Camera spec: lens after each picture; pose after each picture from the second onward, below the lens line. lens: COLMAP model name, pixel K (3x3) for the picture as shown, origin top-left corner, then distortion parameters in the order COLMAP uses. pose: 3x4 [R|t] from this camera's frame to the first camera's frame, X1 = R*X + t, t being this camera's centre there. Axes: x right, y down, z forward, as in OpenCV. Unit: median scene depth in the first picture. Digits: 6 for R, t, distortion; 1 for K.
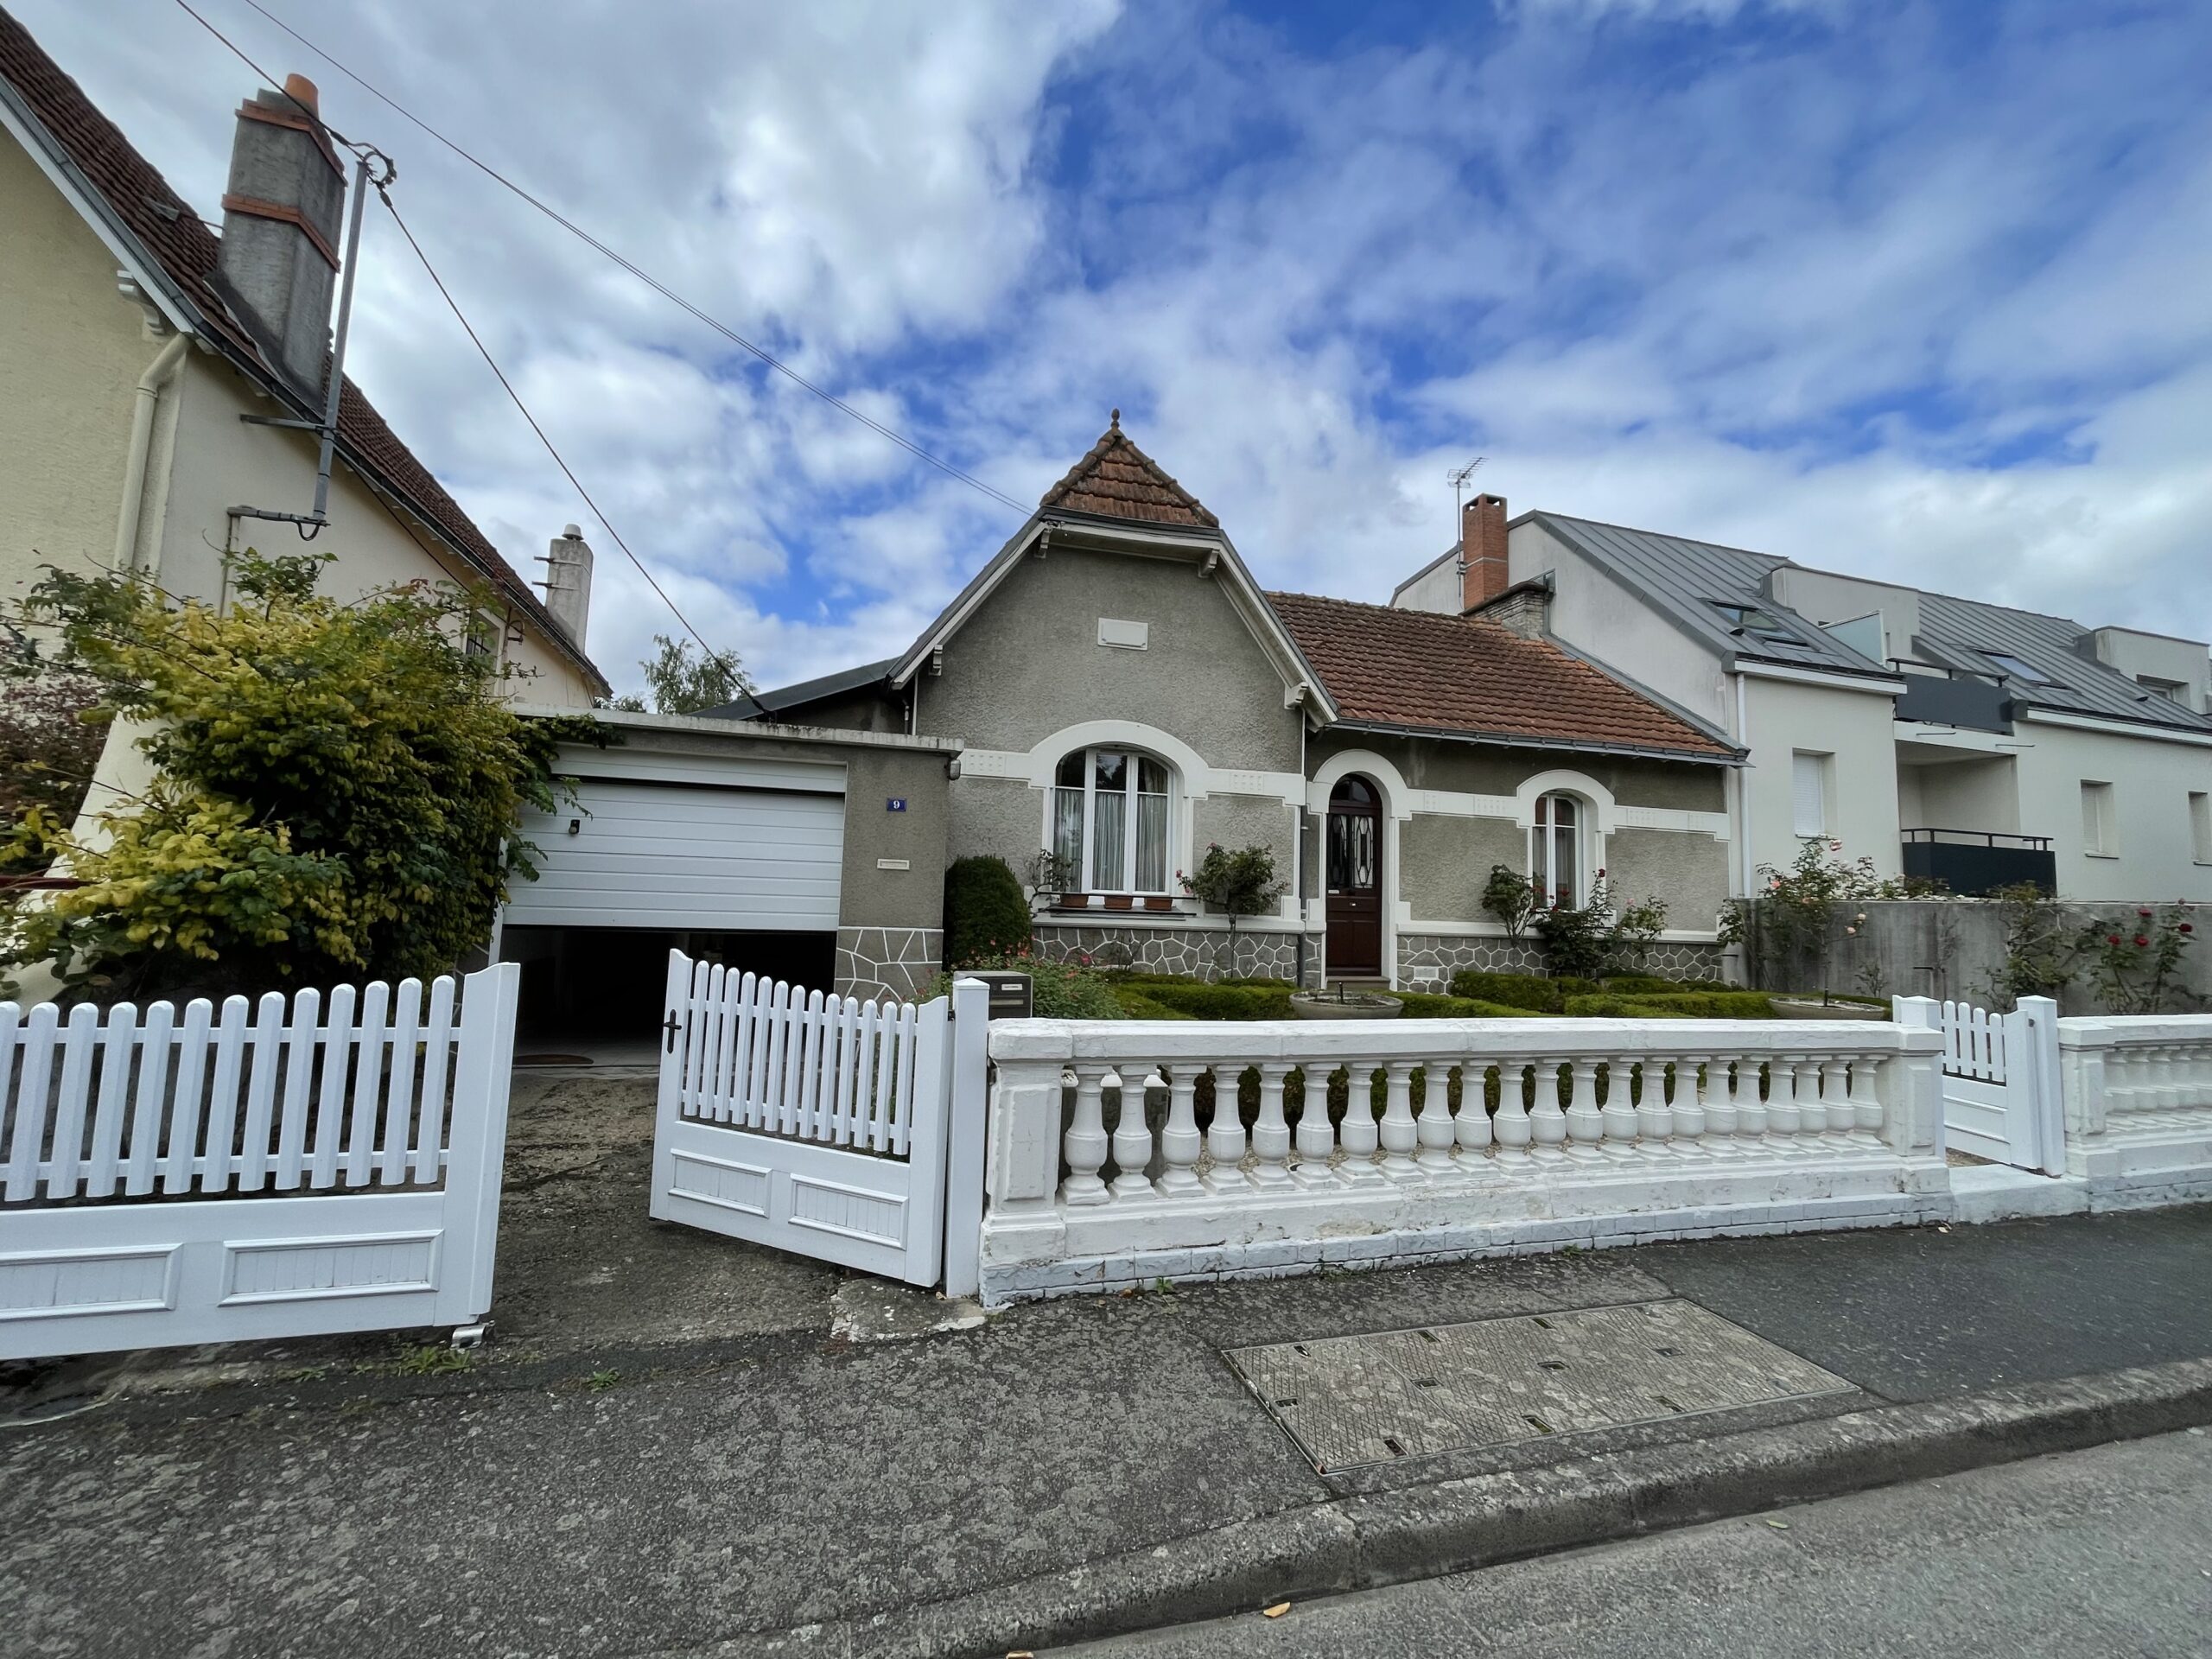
lens RADIAL K [[898.6, 0, 1110.3], [0, 898.6, 829.7], [0, 0, 1]] dist [-0.001542, -0.000064]
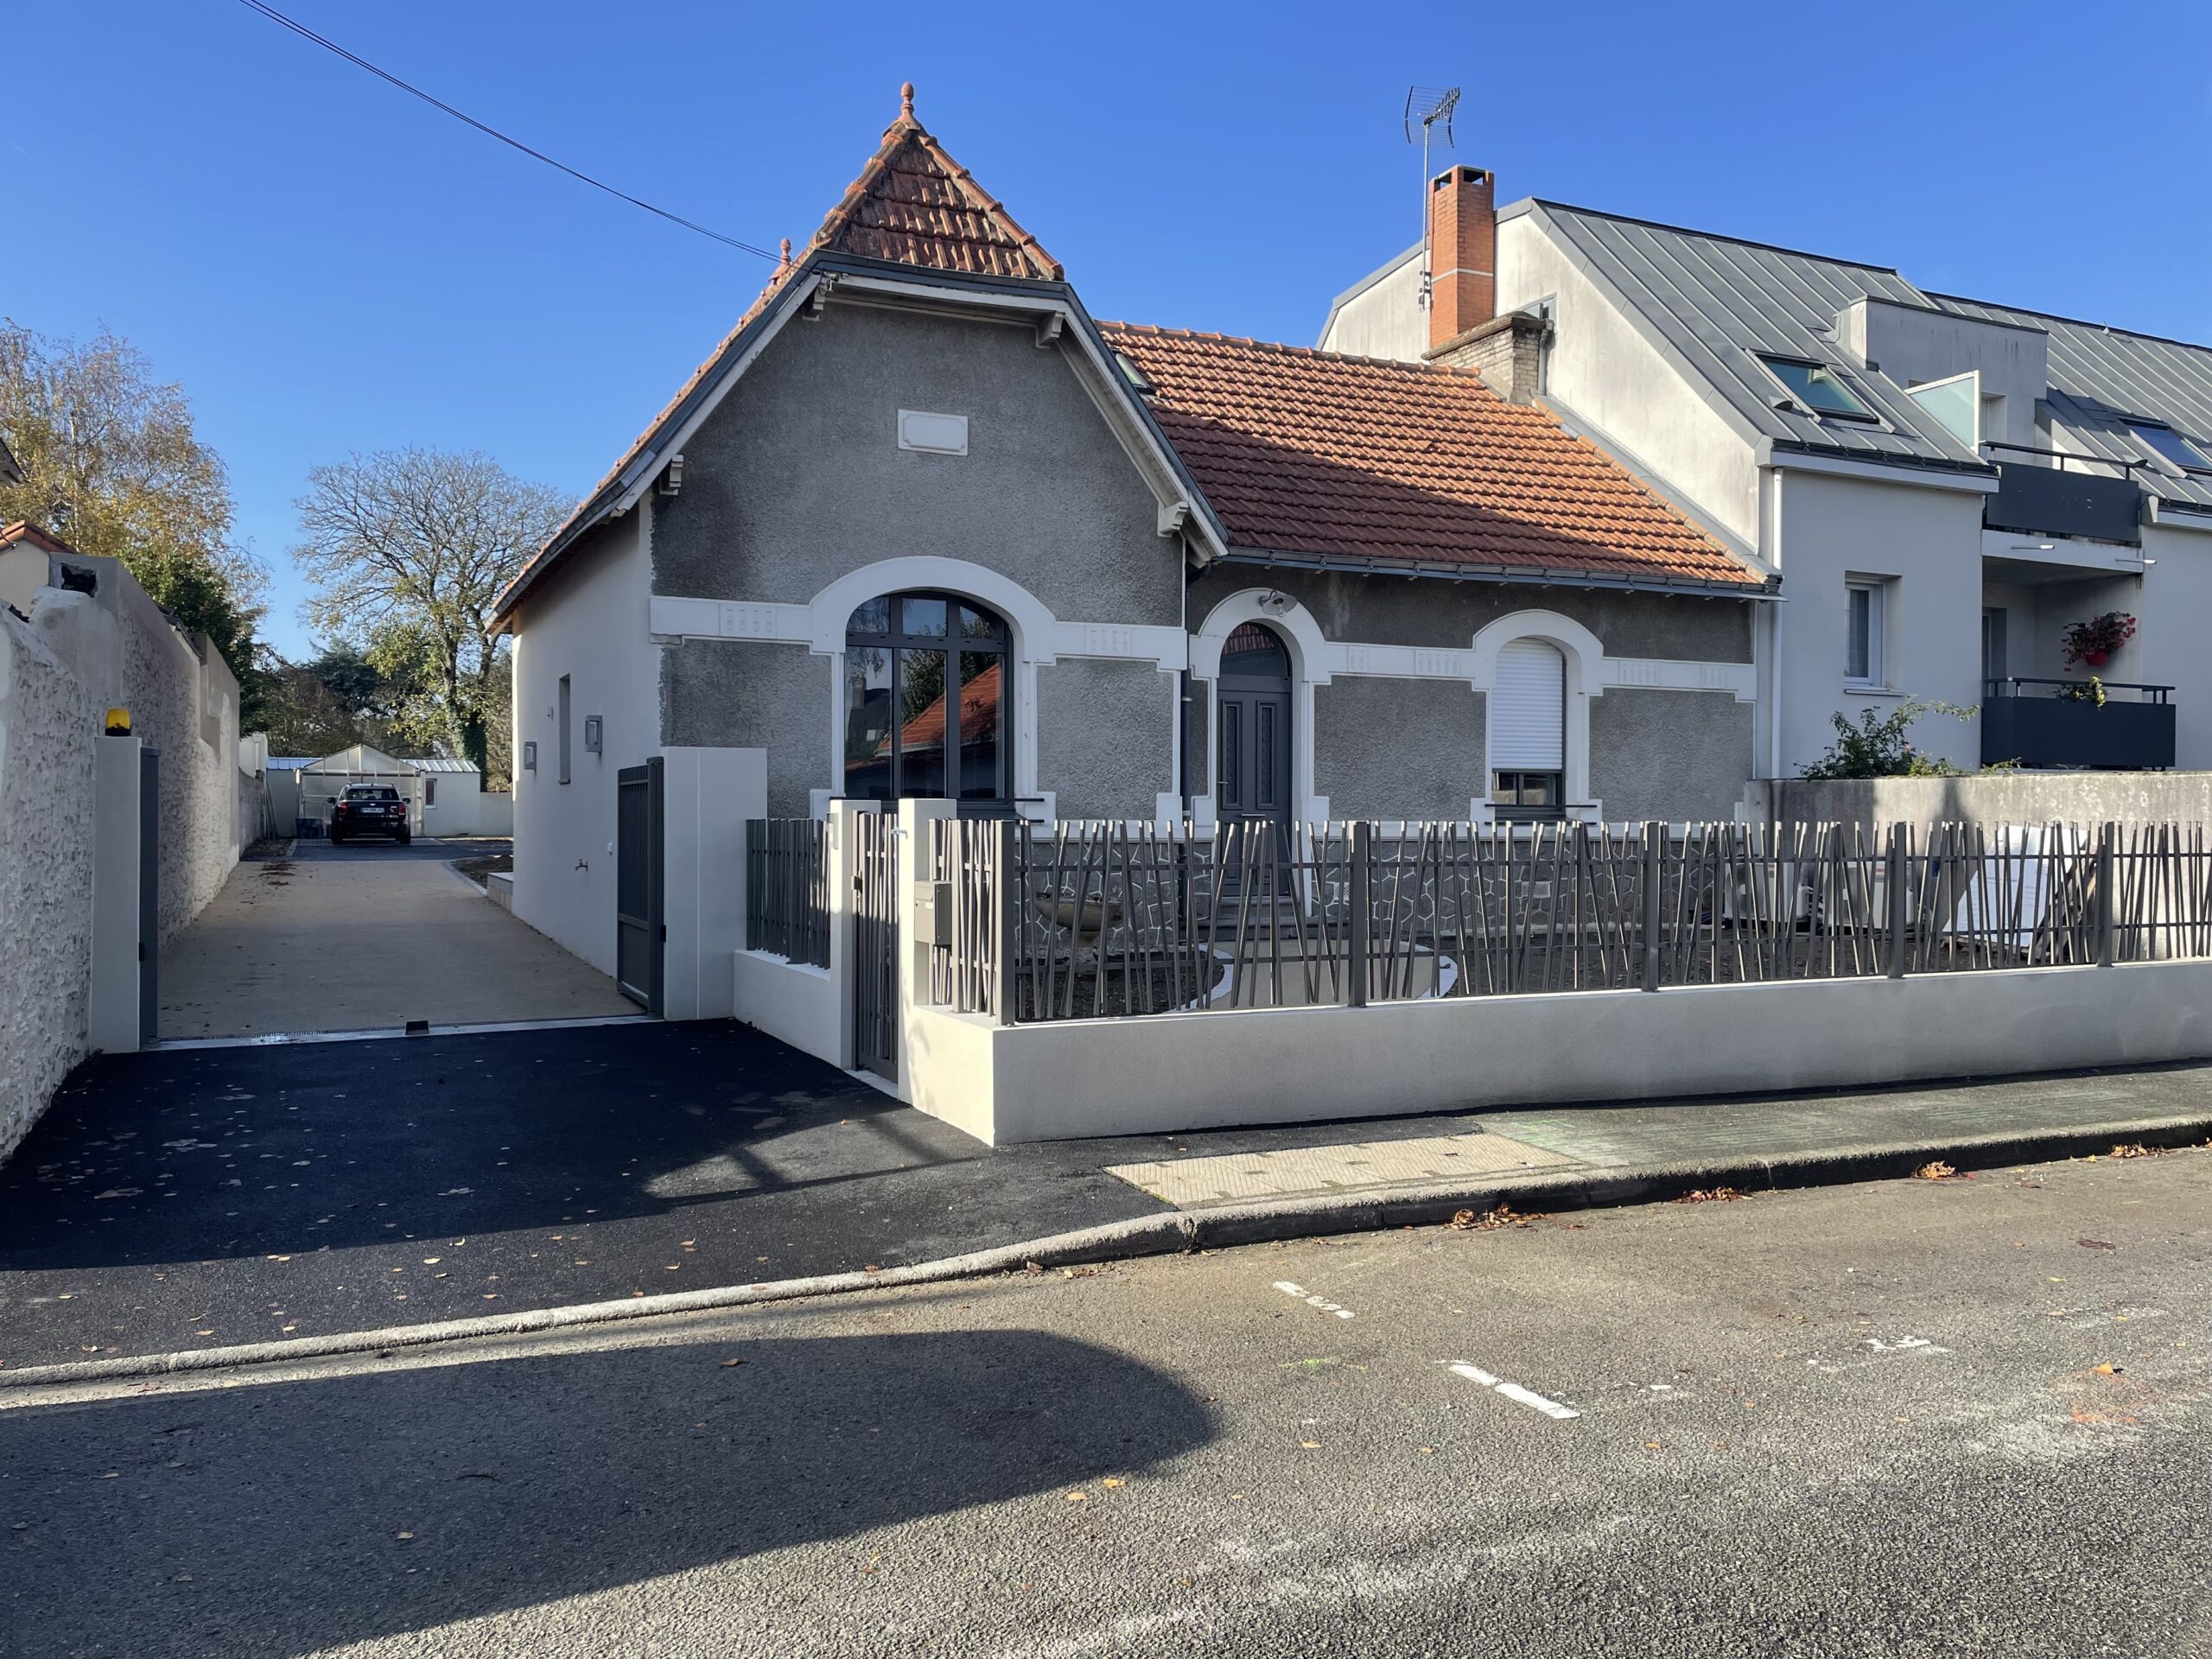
lens RADIAL K [[1664.1, 0, 1104.0], [0, 1664.1, 829.4], [0, 0, 1]] dist [0.015675, -0.001454]
pose [[0.989008, -0.029560, 0.144875, -0.048945], [0.015468, 0.995120, 0.097450, -0.028993], [-0.147049, -0.094138, 0.984639, -0.327697]]
